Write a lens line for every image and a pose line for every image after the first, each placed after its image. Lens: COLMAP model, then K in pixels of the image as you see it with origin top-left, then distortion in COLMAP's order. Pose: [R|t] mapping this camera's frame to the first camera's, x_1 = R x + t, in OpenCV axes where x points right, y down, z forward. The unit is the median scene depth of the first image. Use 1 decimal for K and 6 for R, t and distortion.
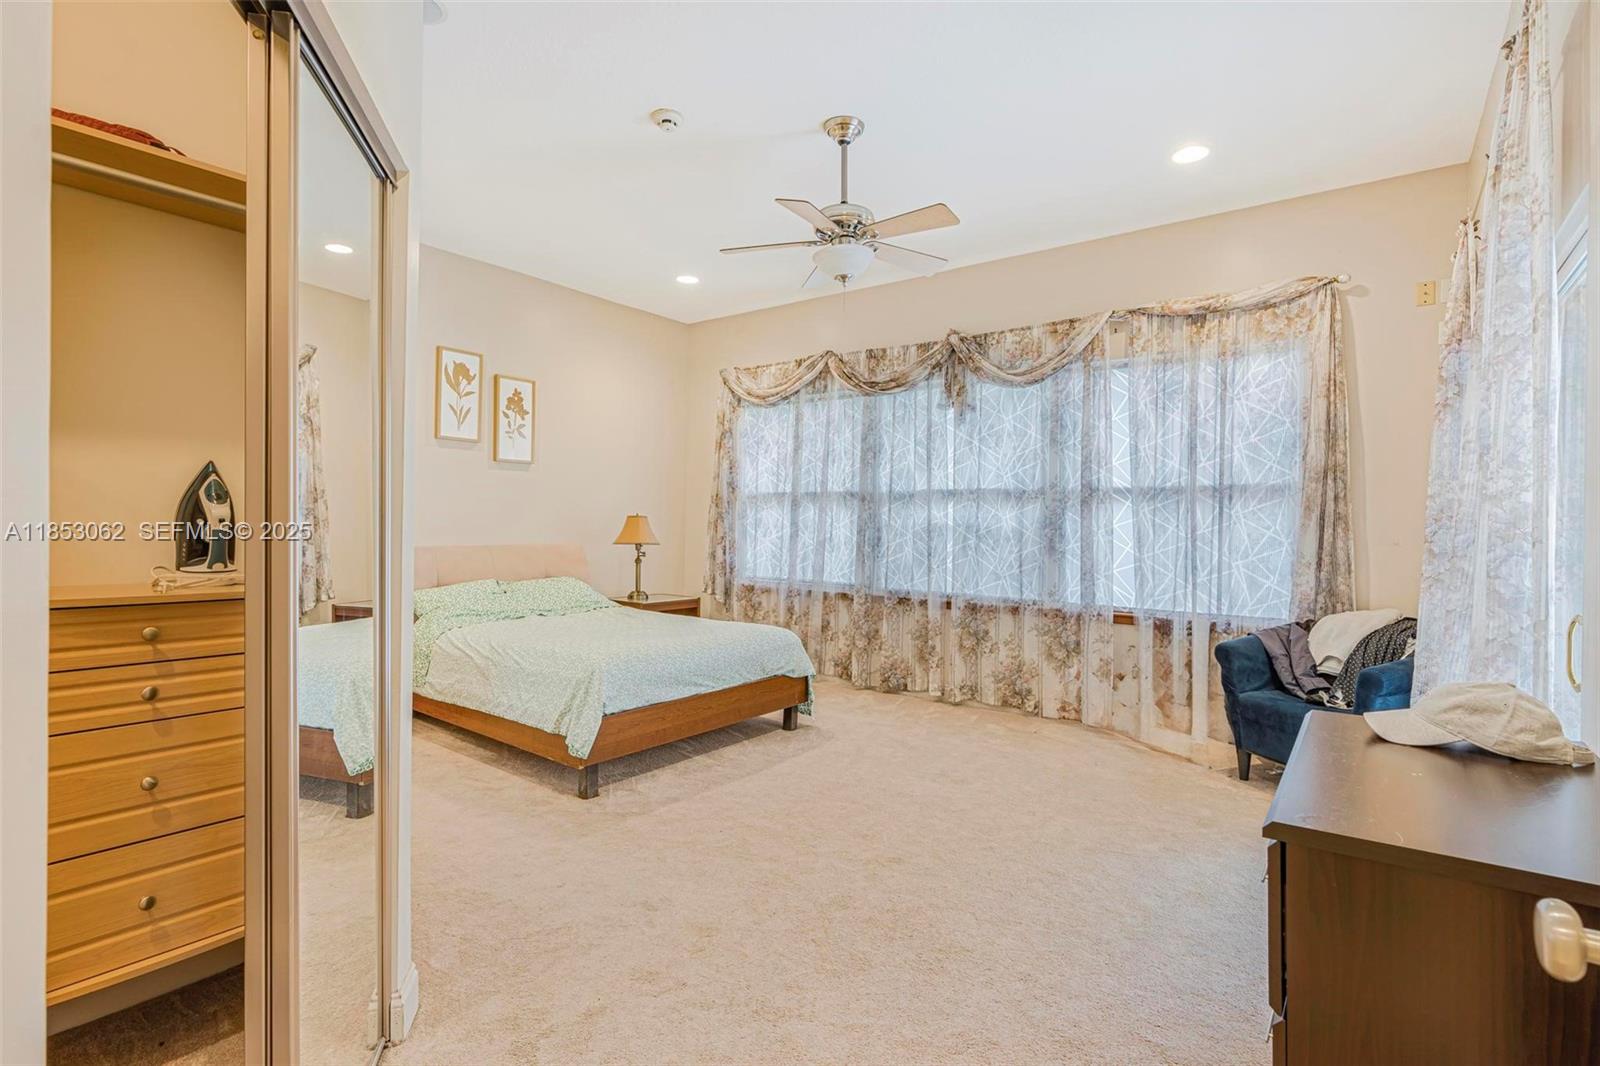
lens RADIAL K [[766.8, 0, 799.2], [0, 766.8, 531.6], [0, 0, 1]] dist [-0.000183, -0.000021]
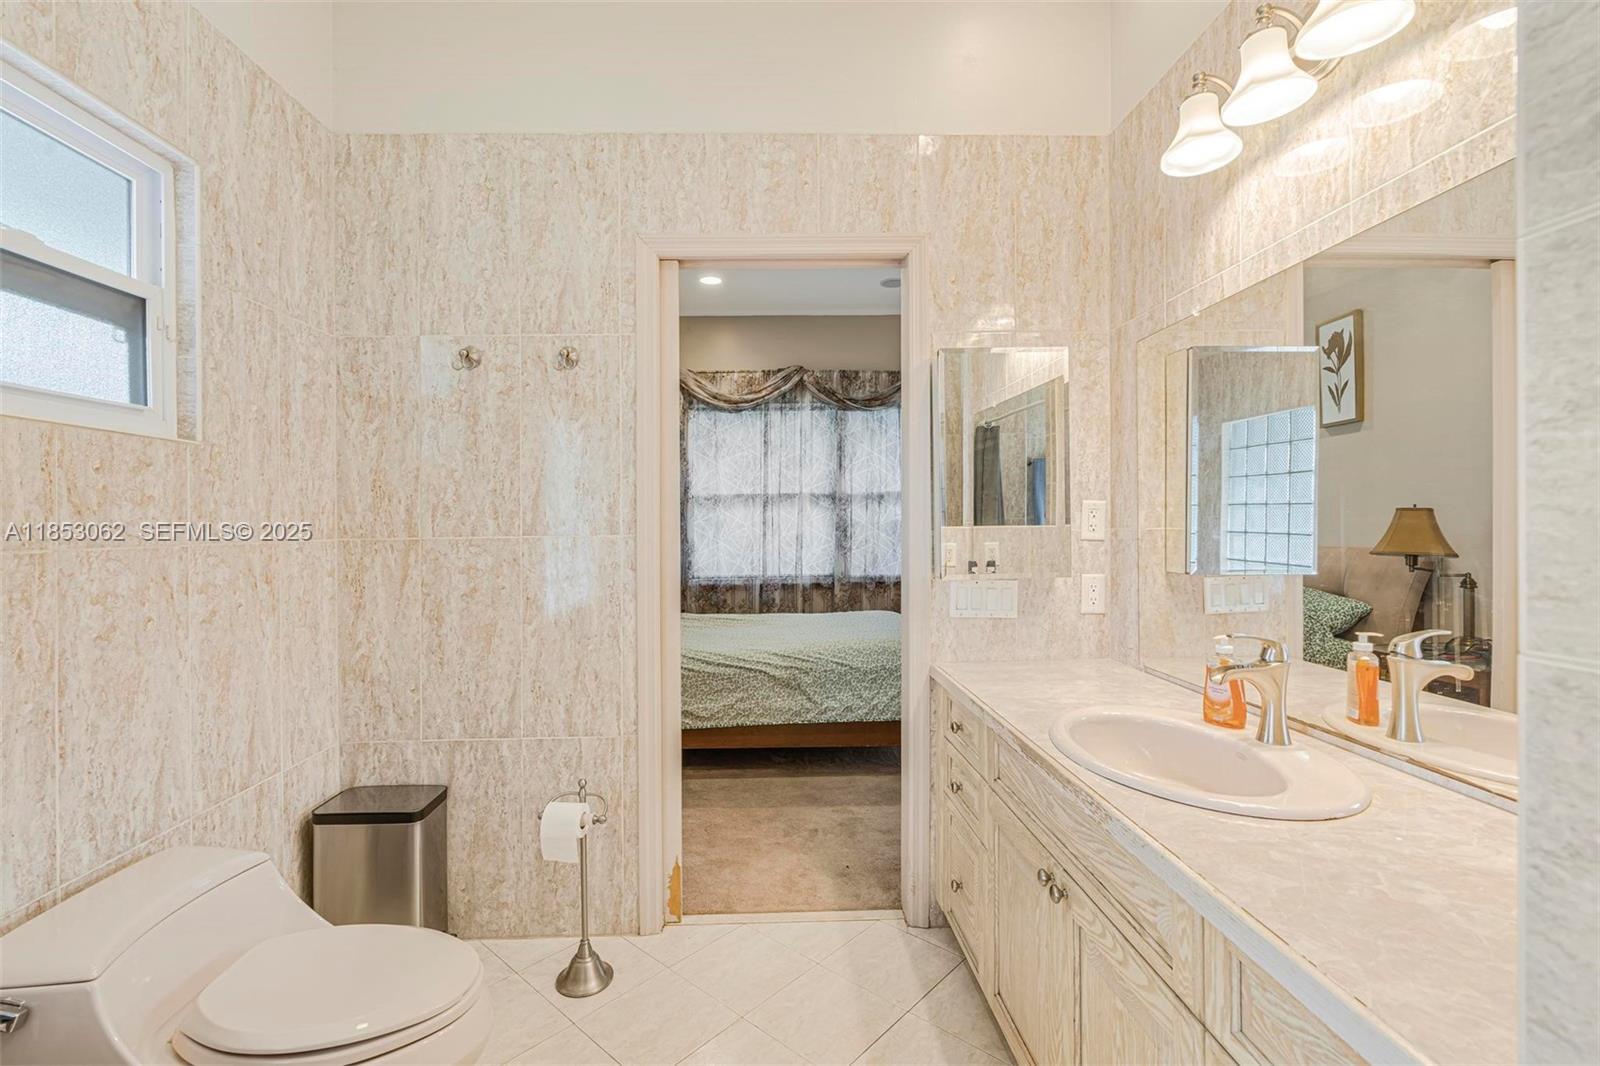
lens RADIAL K [[733.2, 0, 794.4], [0, 733.2, 521.3], [0, 0, 1]] dist [-0.007678, 0.001384]
pose [[0.774131, -0.022863, 0.632612, -0.642978], [0.031137, 0.999513, -0.001980, -0.009521], [-0.632259, 0.021231, 0.774466, 0.188799]]
